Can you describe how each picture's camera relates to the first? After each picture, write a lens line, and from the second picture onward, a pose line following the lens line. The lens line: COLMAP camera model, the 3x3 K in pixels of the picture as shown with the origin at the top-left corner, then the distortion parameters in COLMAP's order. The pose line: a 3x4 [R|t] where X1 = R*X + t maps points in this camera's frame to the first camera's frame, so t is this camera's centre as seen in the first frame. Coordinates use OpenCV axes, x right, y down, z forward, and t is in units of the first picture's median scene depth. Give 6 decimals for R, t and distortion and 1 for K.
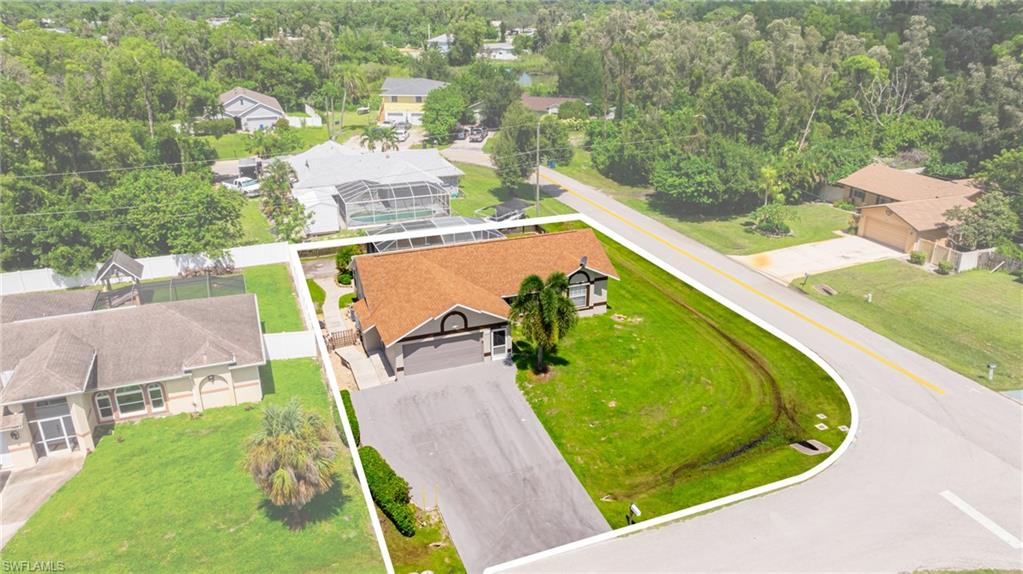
lens RADIAL K [[716.7, 0, 514.3], [0, 716.7, 285.3], [0, 0, 1]] dist [-0.027163, 0.006567]
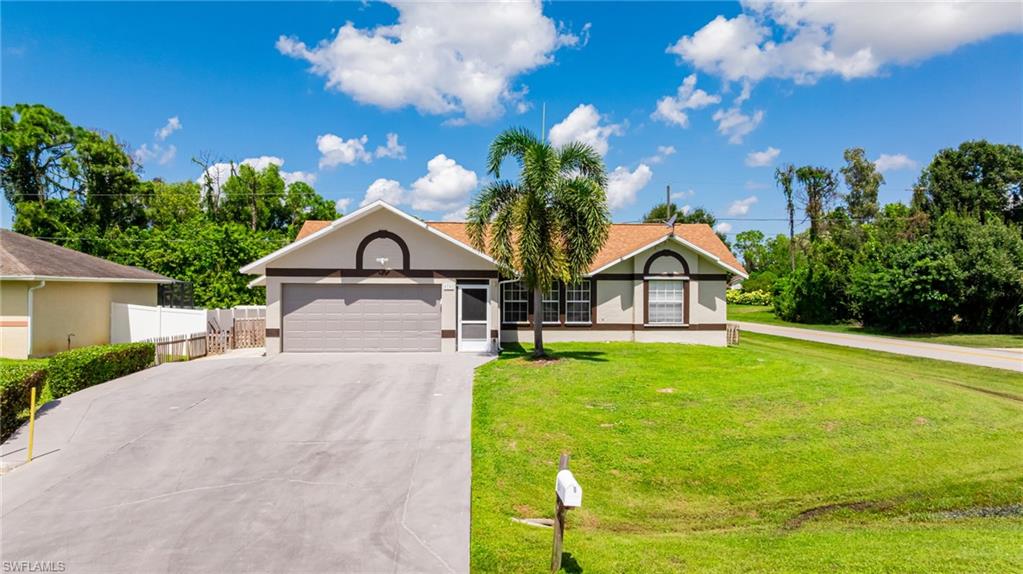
lens RADIAL K [[716.7, 0, 514.3], [0, 716.7, 285.3], [0, 0, 1]] dist [-0.027163, 0.006567]
pose [[0.954630, 0.004753, -0.297757, 0.141163], [-0.116264, 0.926470, -0.357961, 0.213850], [0.274162, 0.376339, 0.884988, 0.483459]]
